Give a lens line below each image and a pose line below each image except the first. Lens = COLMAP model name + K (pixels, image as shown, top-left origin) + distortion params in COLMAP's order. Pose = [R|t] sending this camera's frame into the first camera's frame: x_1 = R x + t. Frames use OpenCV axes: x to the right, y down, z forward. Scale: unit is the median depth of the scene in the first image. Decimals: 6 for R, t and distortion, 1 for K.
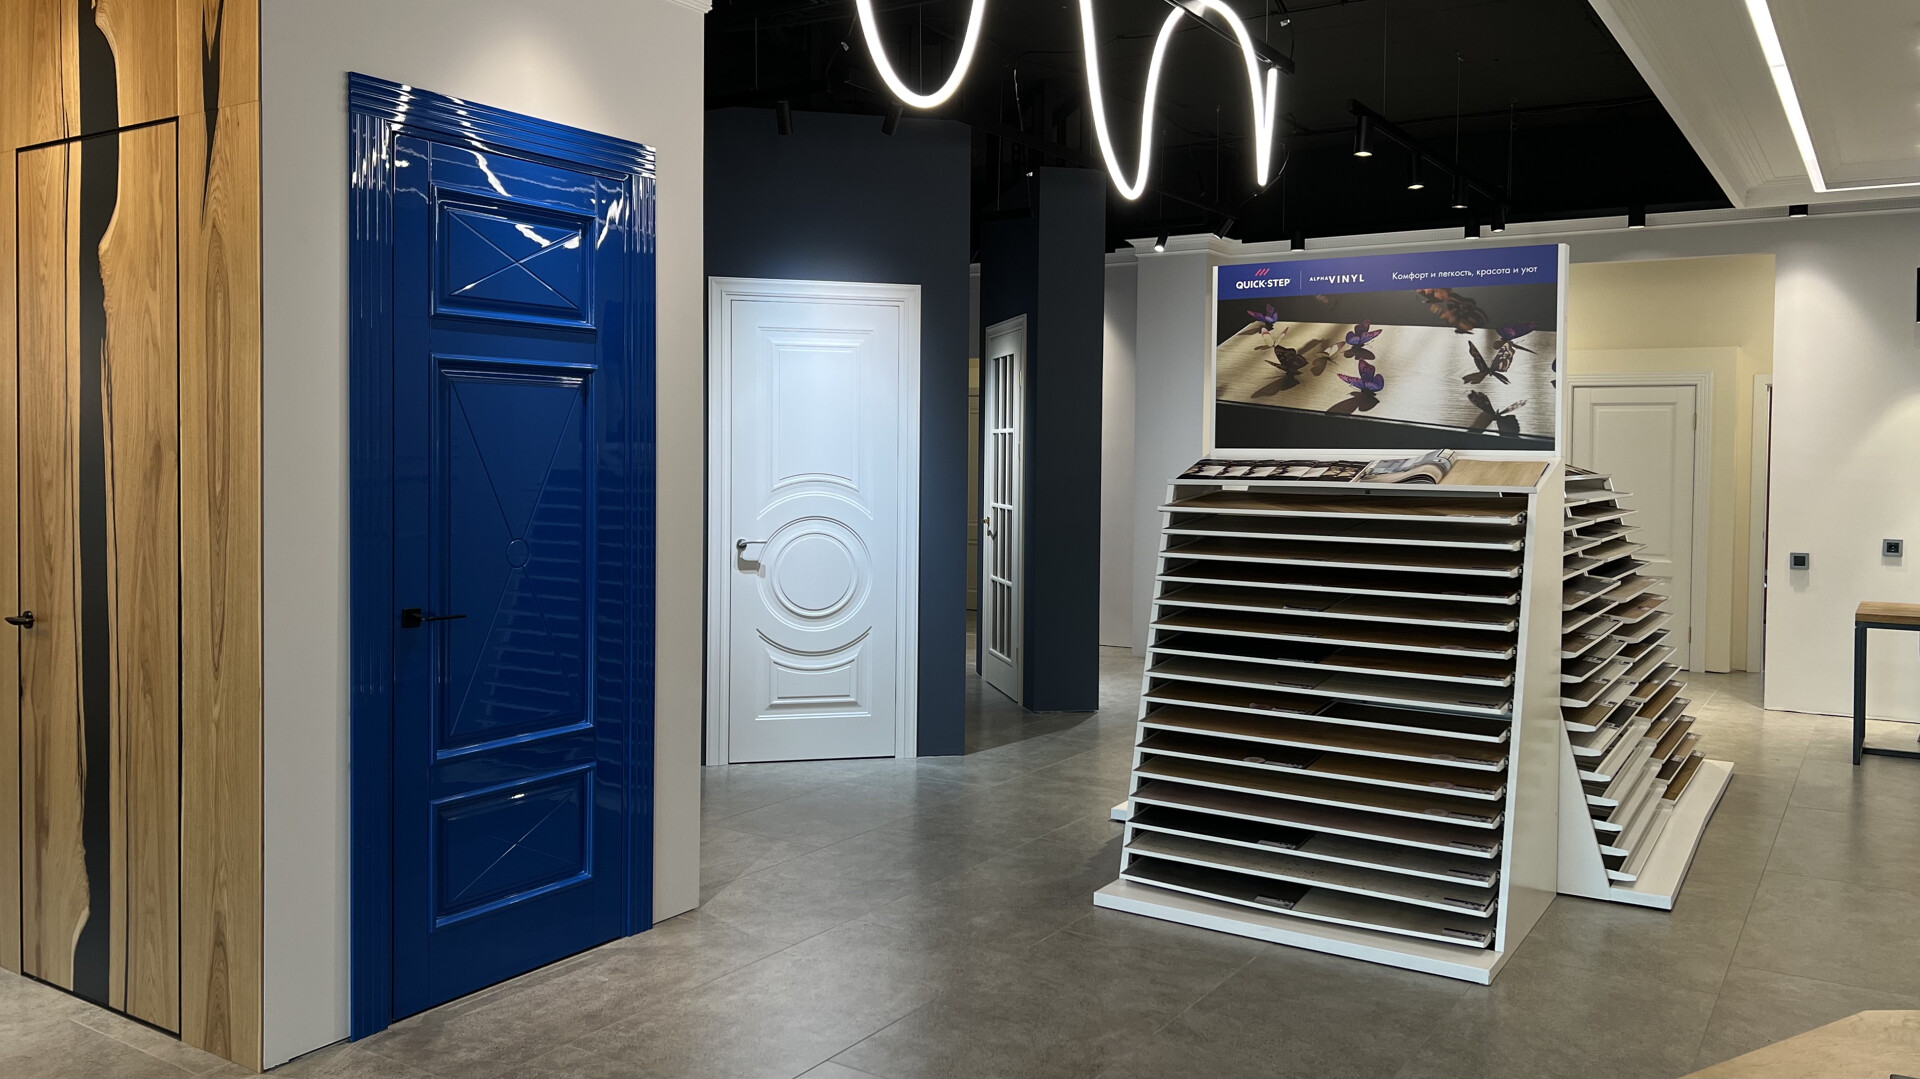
lens RADIAL K [[1425.4, 0, 954.1], [0, 1425.4, 496.6], [0, 0, 1]] dist [0.028463, -0.023929]
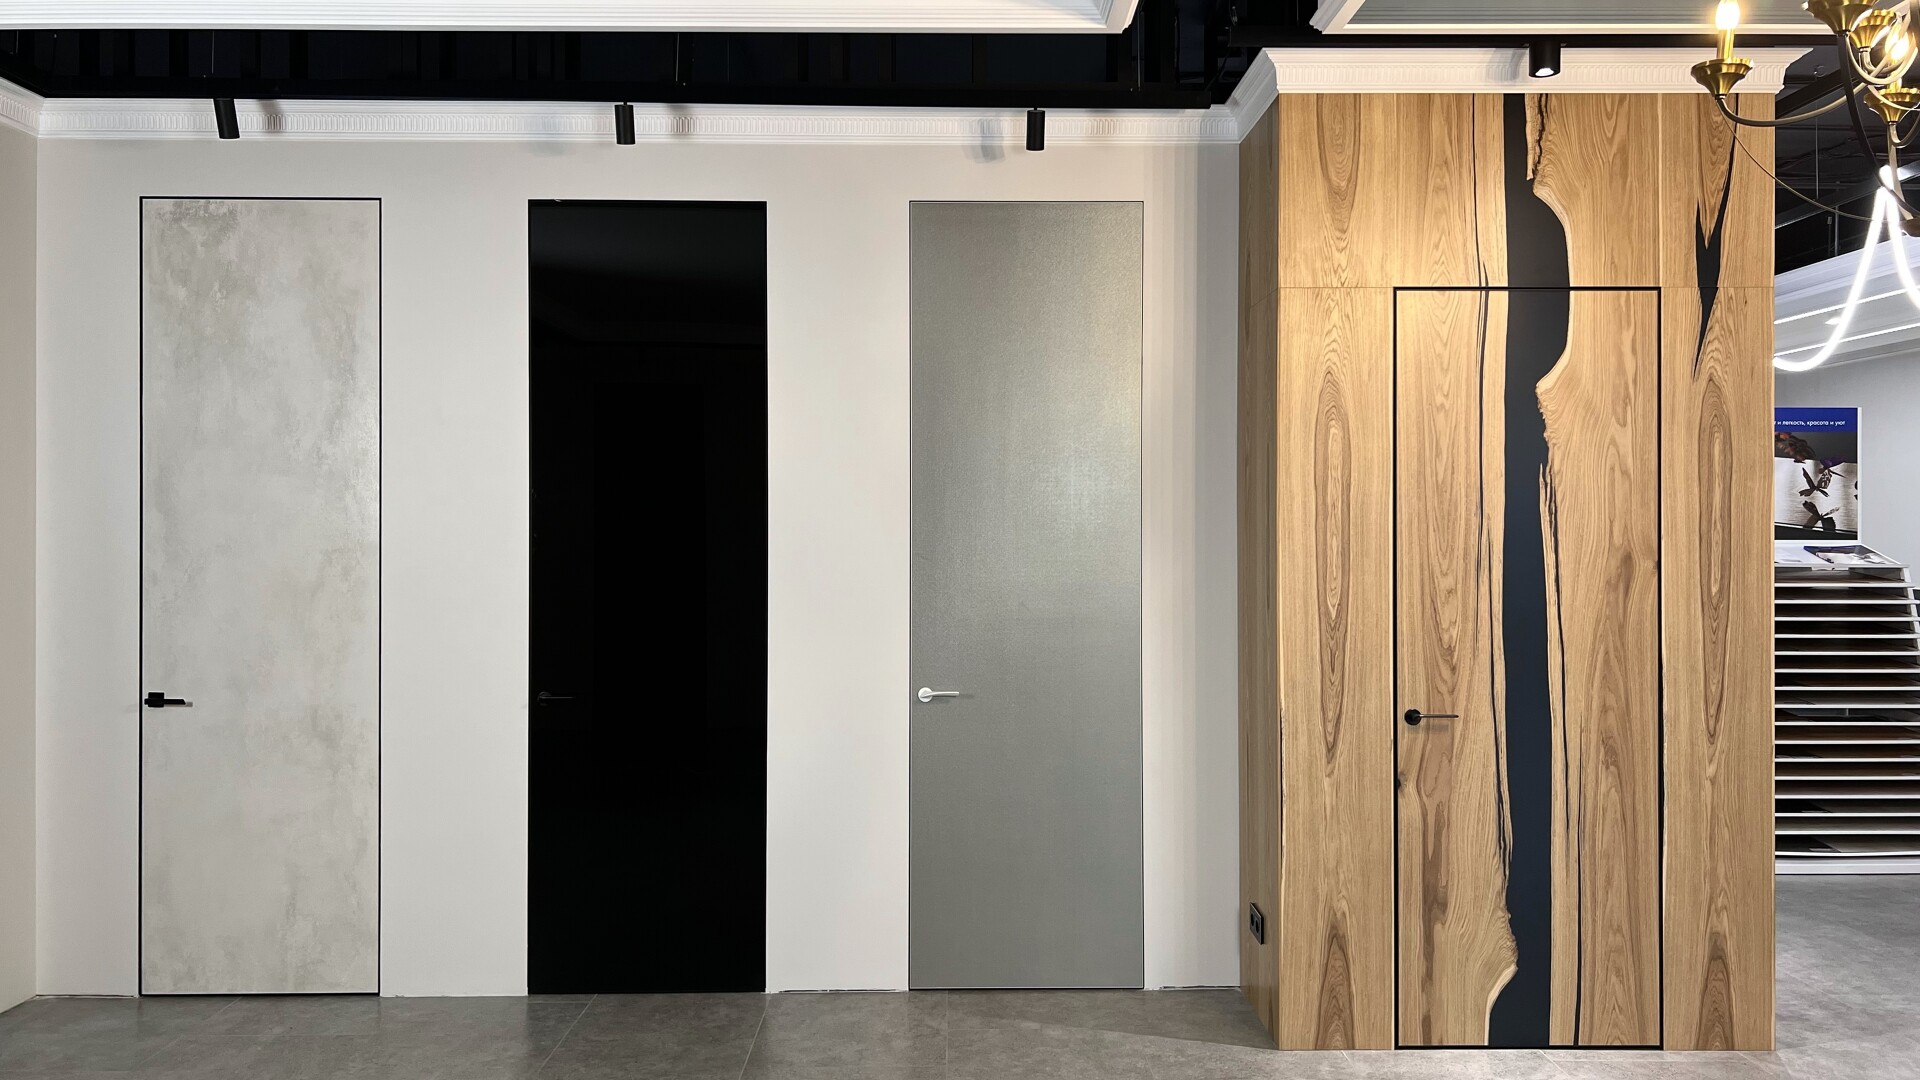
lens RADIAL K [[1425.4, 0, 957.3], [0, 1425.4, 539.5], [0, 0, 1]] dist [0.028463, -0.023929]
pose [[0.839728, -0.013473, 0.542840, -1.668644], [0.026566, 0.999514, -0.016288, -0.044492], [-0.542357, 0.028098, 0.839678, 0.296548]]
